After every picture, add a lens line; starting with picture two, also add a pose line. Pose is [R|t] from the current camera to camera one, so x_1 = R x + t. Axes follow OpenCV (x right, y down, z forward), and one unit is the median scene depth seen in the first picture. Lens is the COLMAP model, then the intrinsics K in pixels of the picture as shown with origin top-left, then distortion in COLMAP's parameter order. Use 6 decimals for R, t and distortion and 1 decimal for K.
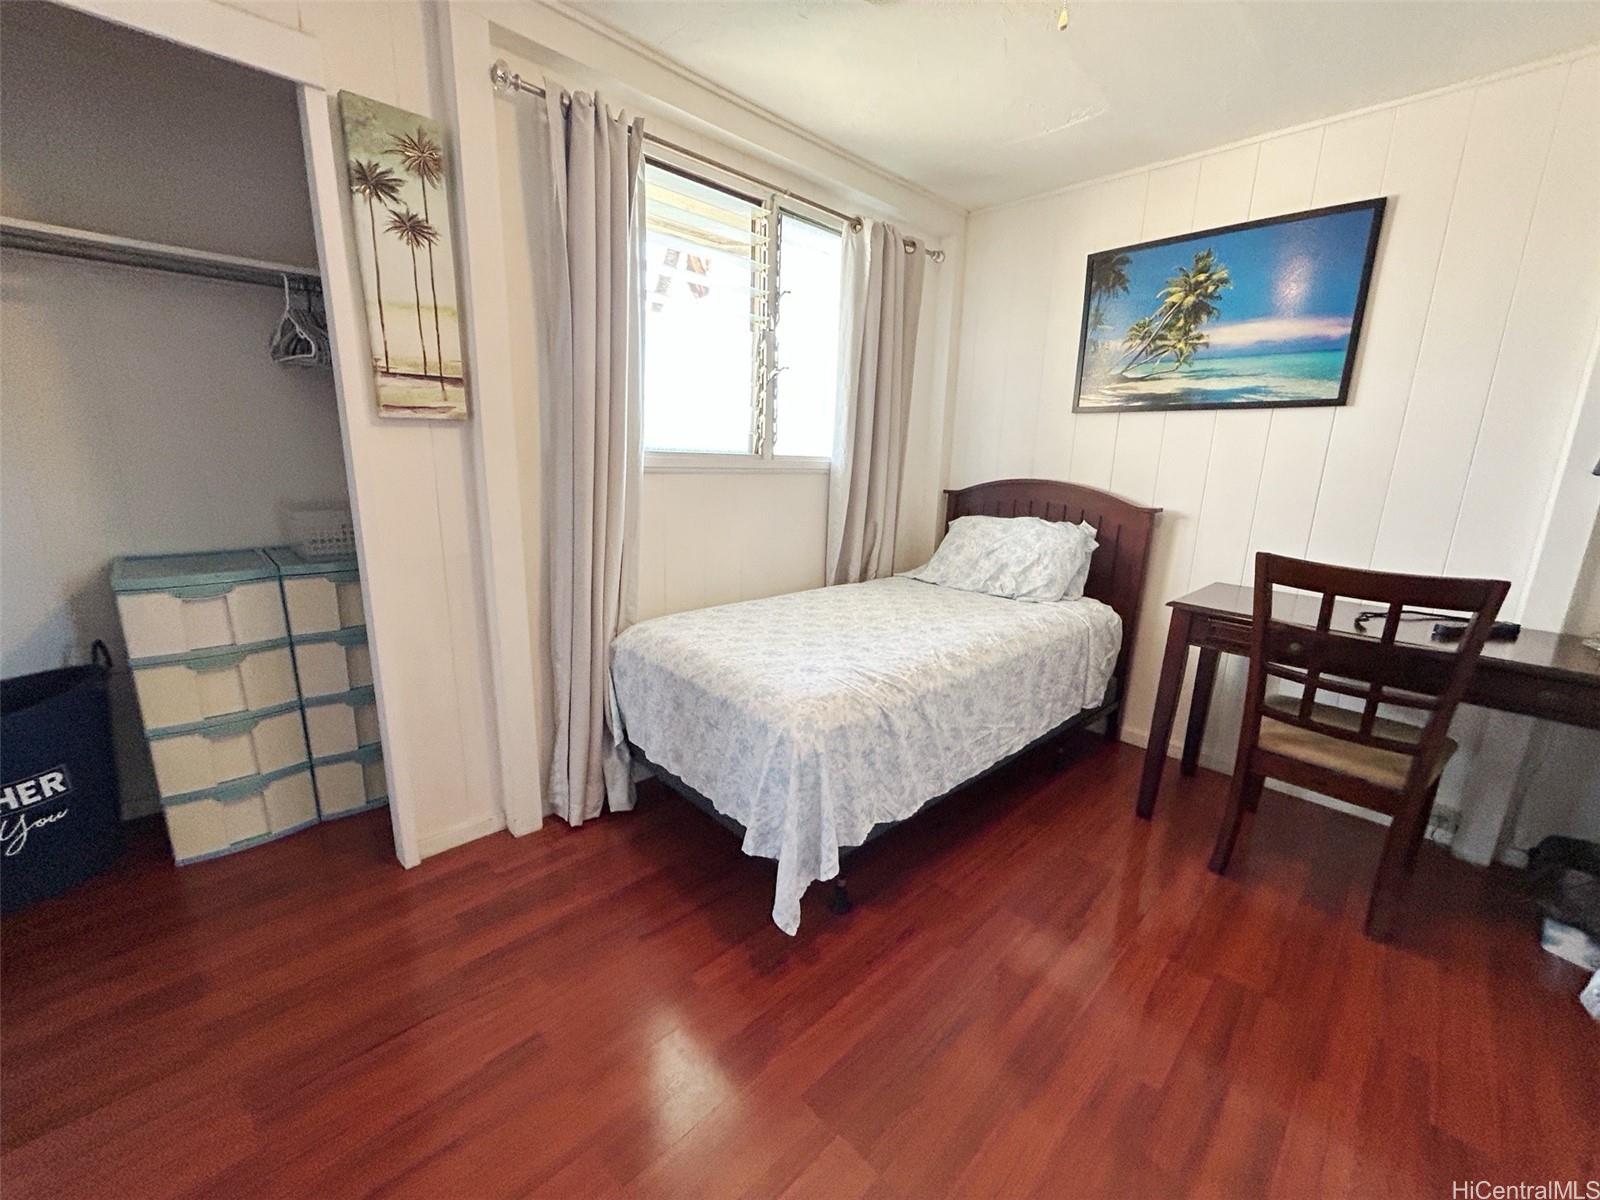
lens RADIAL K [[648.2, 0, 800.0], [0, 648.2, 597.2], [0, 0, 1]] dist [-0.002103, 0.001215]
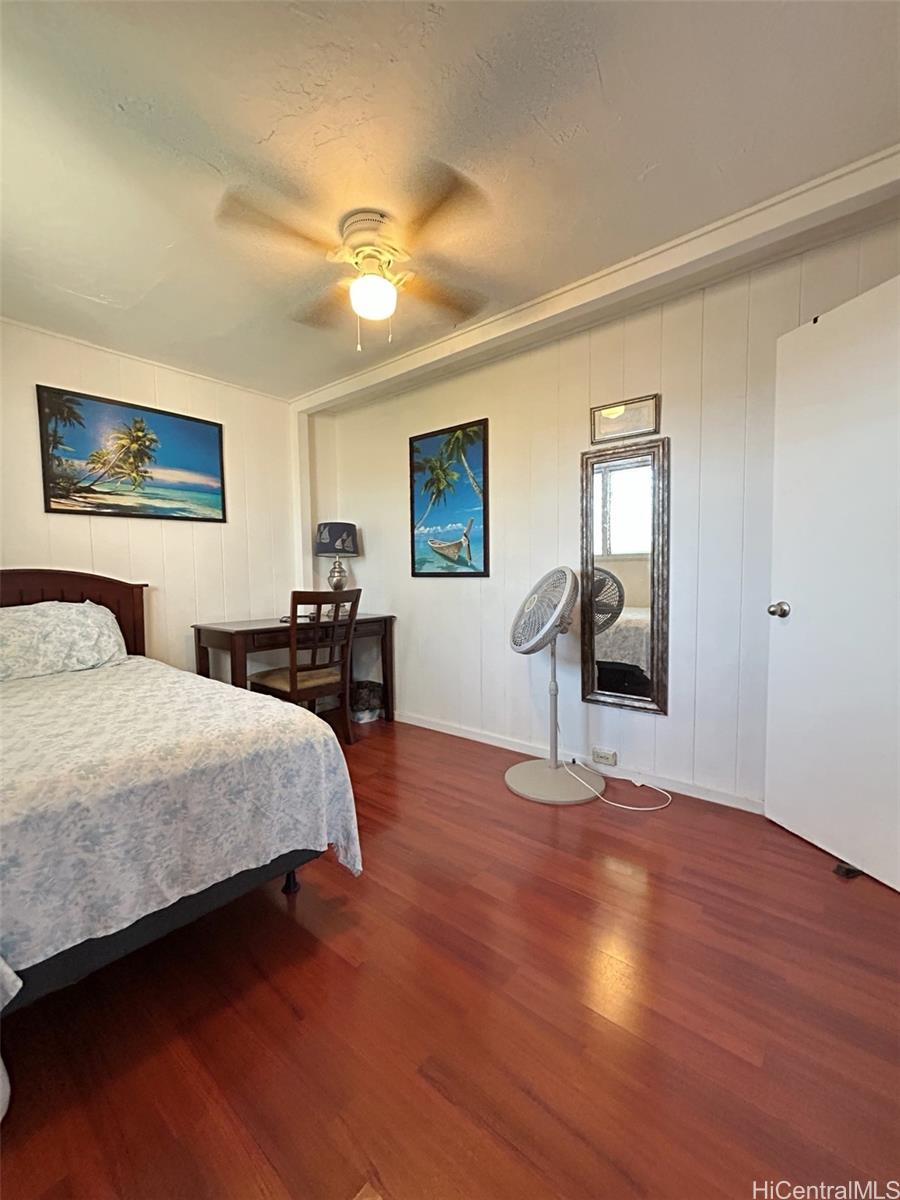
lens RADIAL K [[486.2, 0, 450.4], [0, 486.2, 600.3], [0, 0, 1]] dist [-0.002103, 0.001215]
pose [[-0.092836, -0.092592, 0.991367, -0.620516], [0.230127, 0.966713, 0.111839, -0.071001], [-0.968722, 0.238523, -0.068438, 0.454351]]
